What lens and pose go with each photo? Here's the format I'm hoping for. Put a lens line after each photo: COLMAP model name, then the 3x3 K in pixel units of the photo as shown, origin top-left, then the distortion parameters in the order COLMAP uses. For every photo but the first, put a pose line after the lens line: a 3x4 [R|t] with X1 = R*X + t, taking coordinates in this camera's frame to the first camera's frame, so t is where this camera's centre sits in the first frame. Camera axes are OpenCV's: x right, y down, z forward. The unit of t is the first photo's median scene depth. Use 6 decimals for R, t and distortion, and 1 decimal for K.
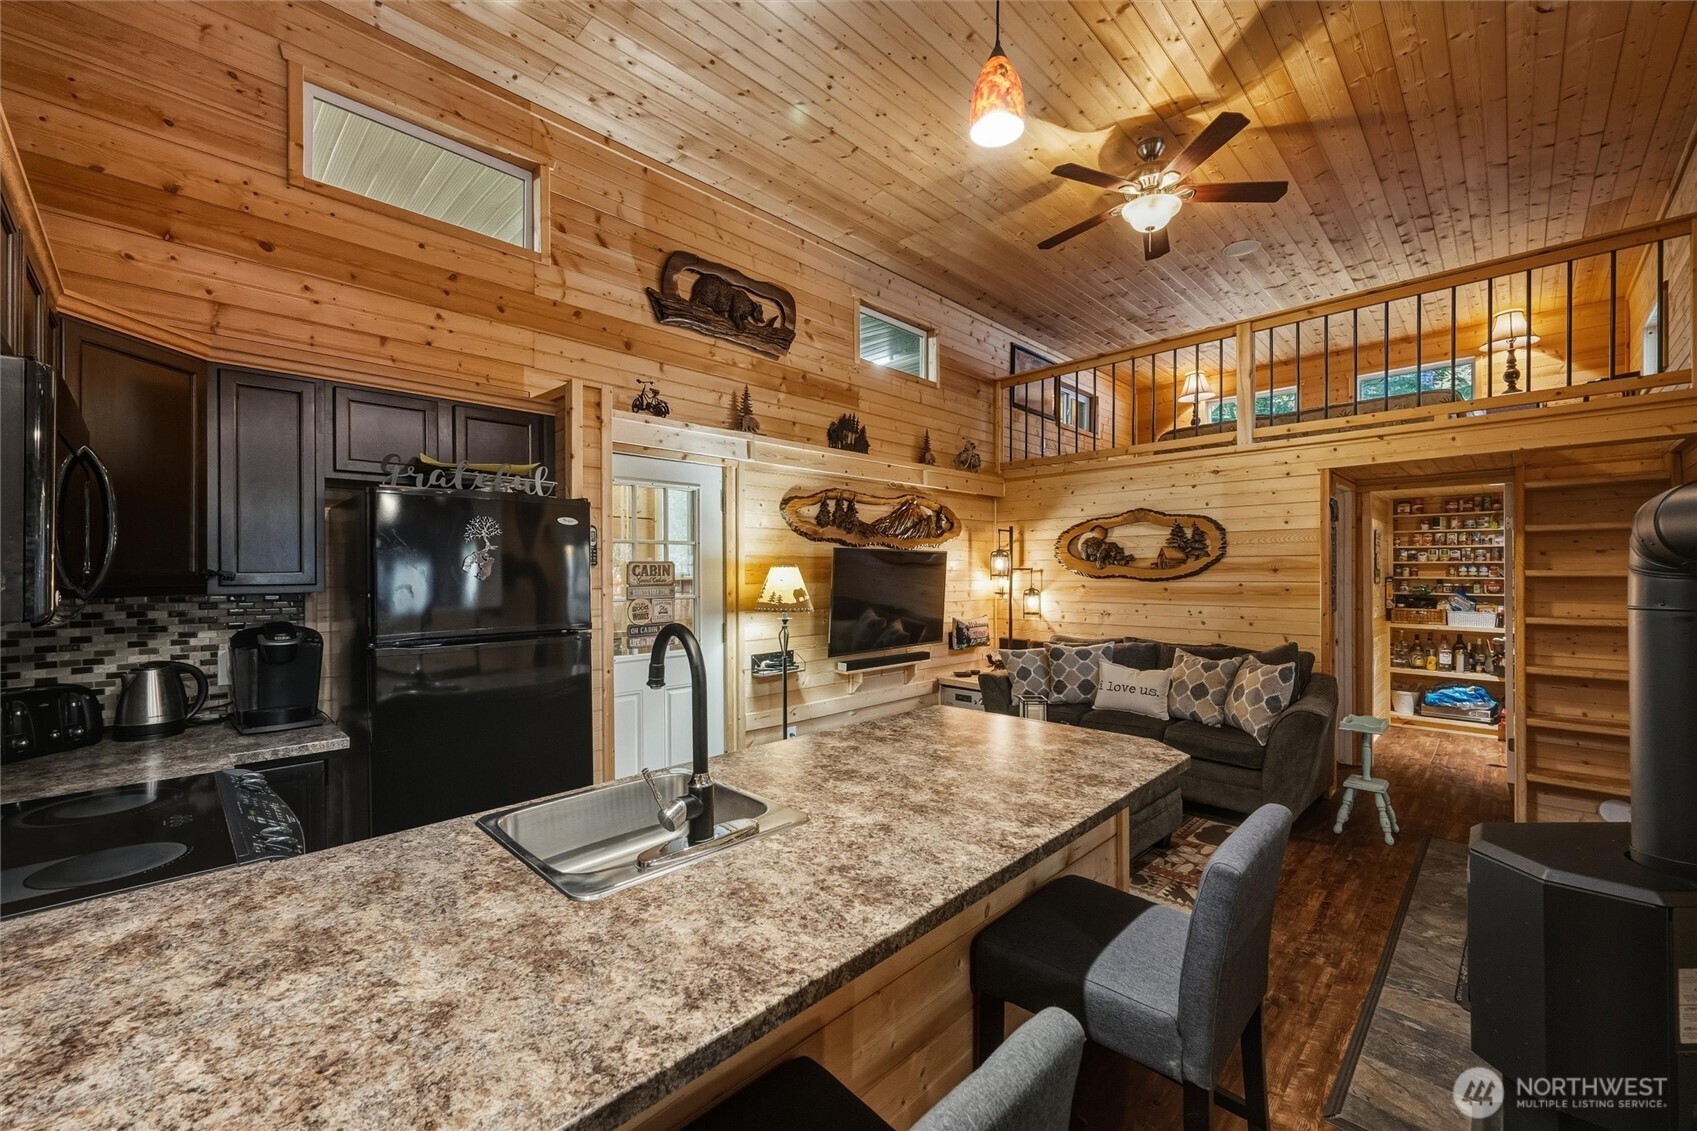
lens RADIAL K [[682.1, 0, 845.4], [0, 682.1, 568.1], [0, 0, 1]] dist [0.008477, -0.000396]
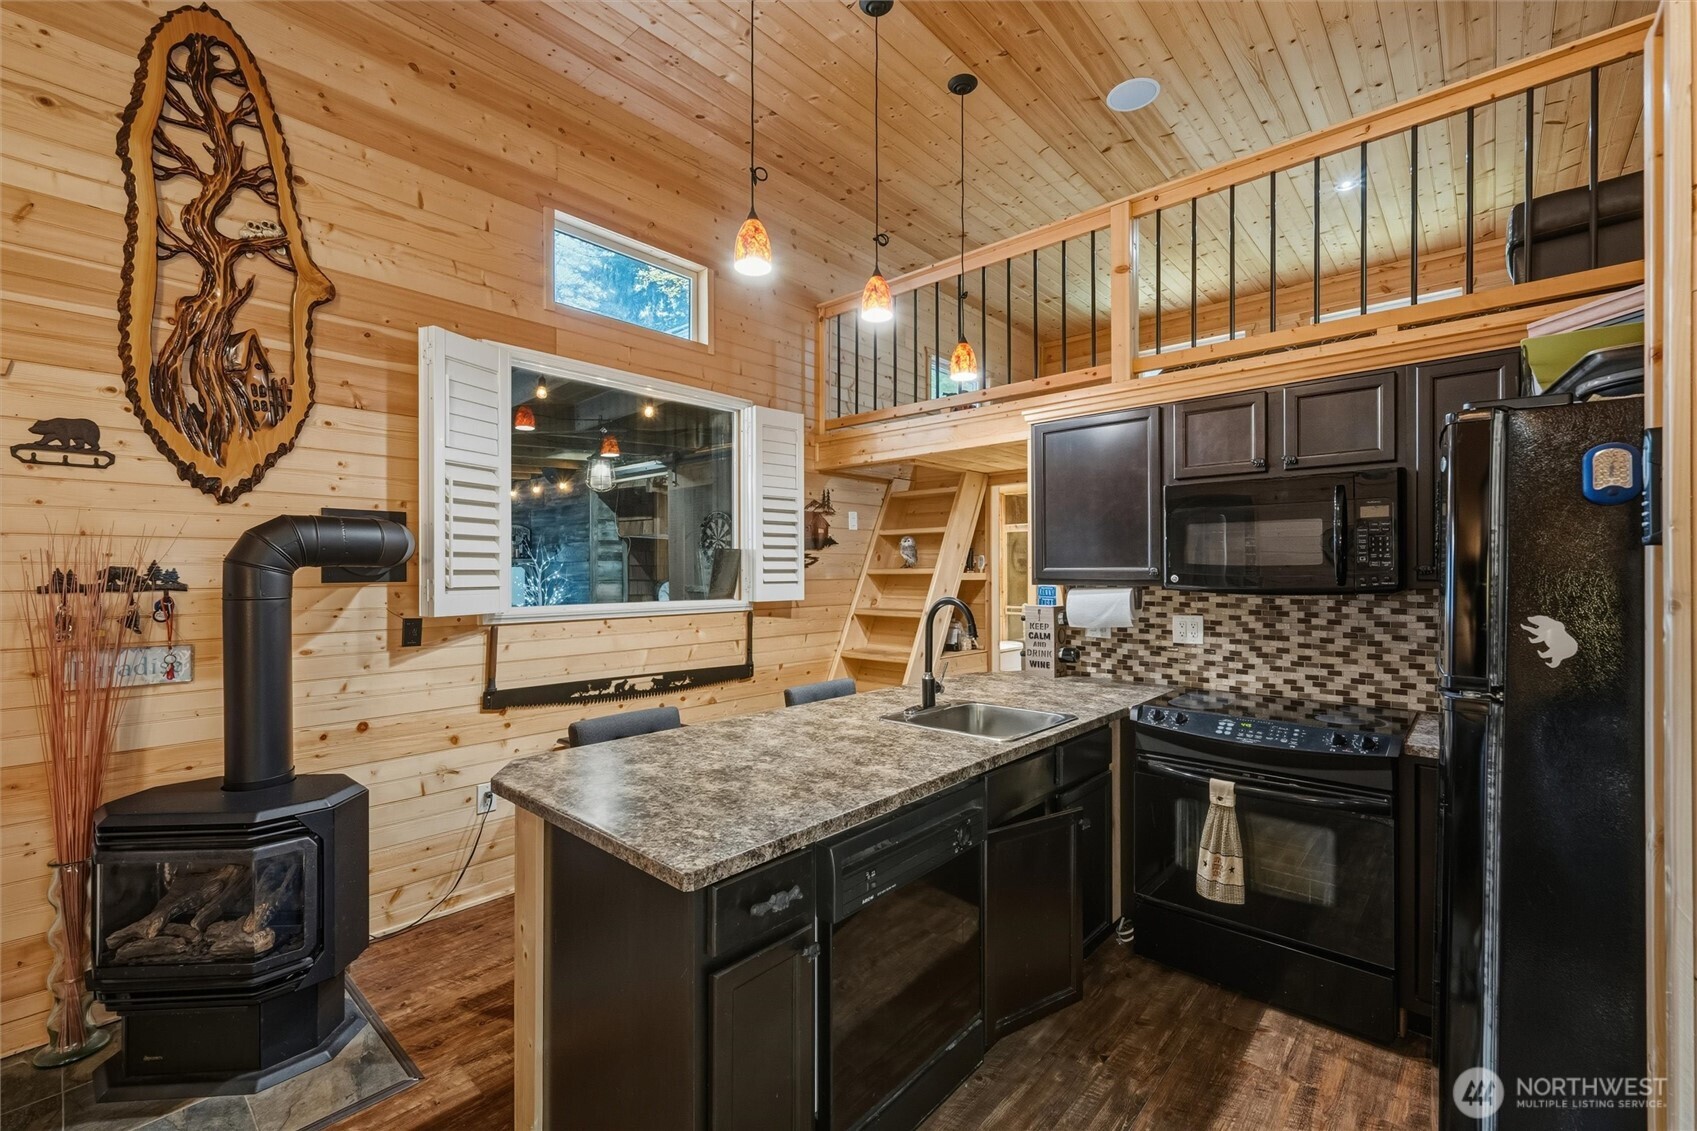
lens RADIAL K [[708.7, 0, 840.6], [0, 708.7, 572.8], [0, 0, 1]] dist [0.000879, 0.000268]
pose [[-0.999105, 0.006488, -0.041792, 0.051776], [0.006694, 0.999966, -0.004811, 0.006947], [0.041759, -0.005087, -0.999115, 0.821893]]
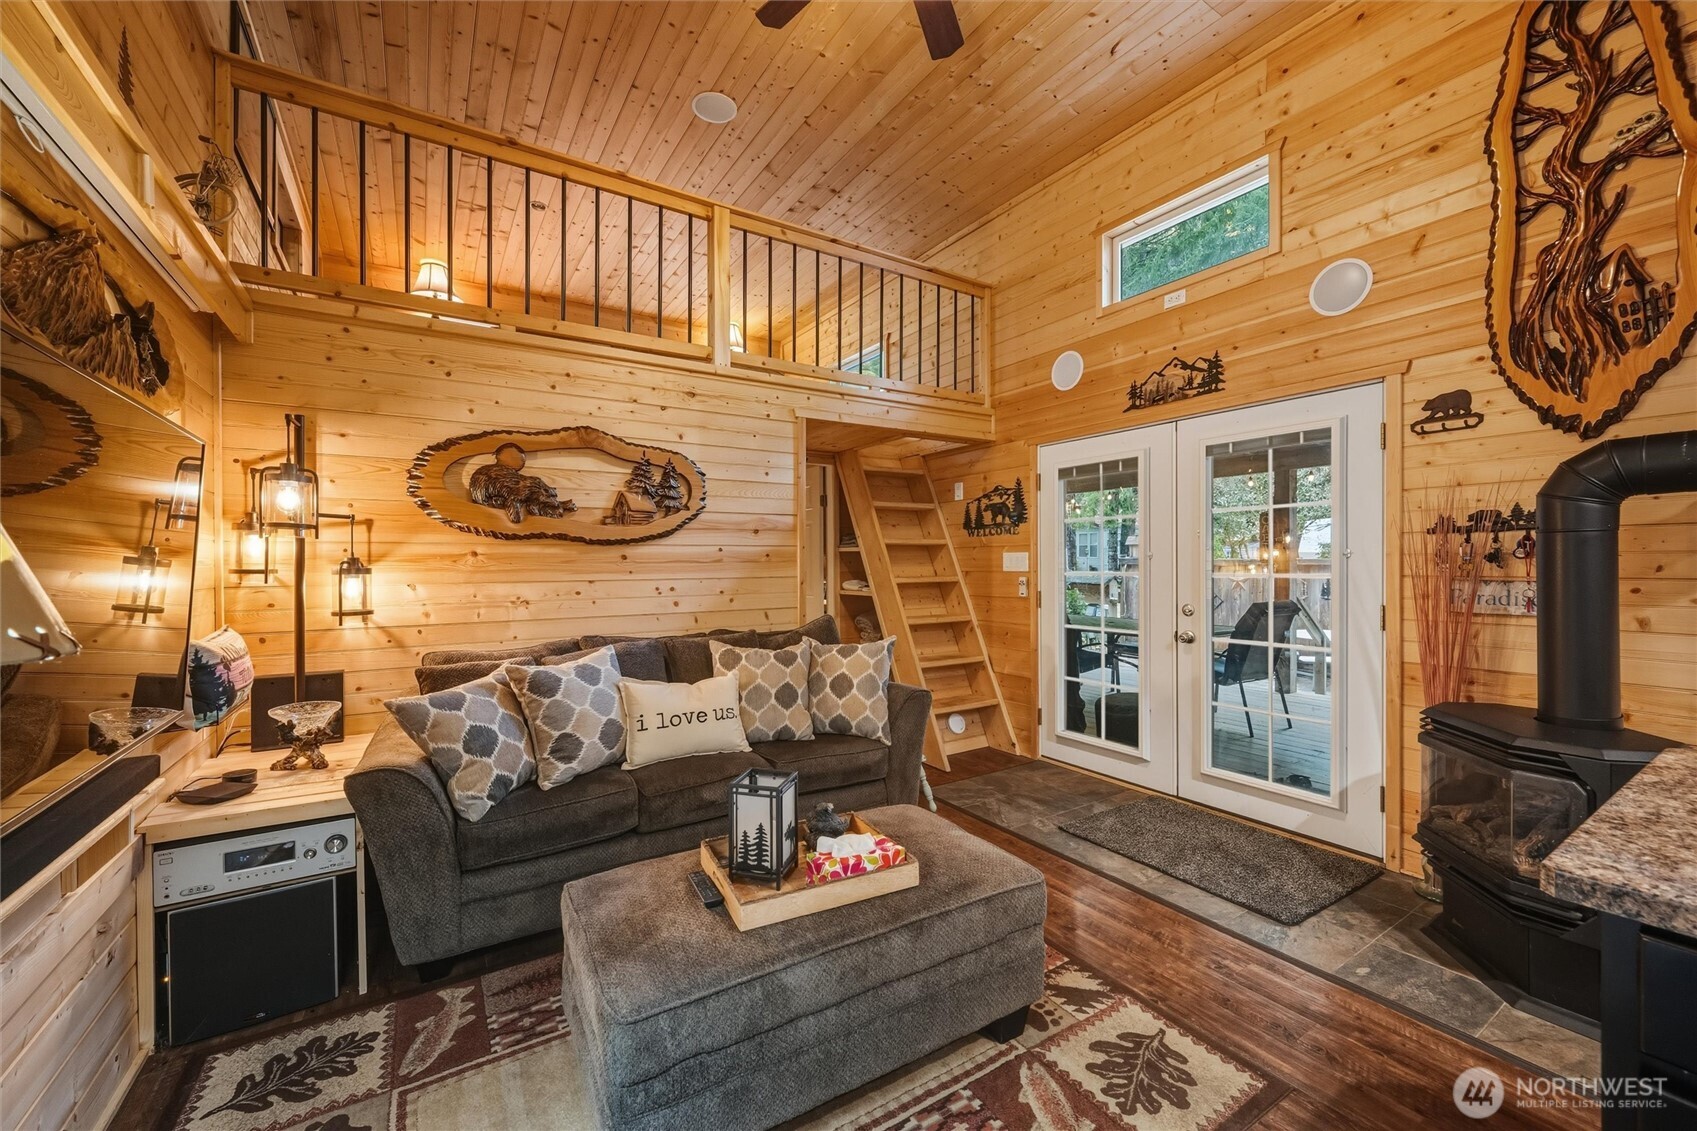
lens RADIAL K [[682.1, 0, 846.9], [0, 682.1, 562.8], [0, 0, 1]] dist [0.008477, -0.000396]
pose [[0.221426, 0.004414, 0.975167, -0.125759], [0.002211, 0.999985, -0.005028, 0.042154], [-0.975175, 0.003270, 0.221413, 0.683118]]
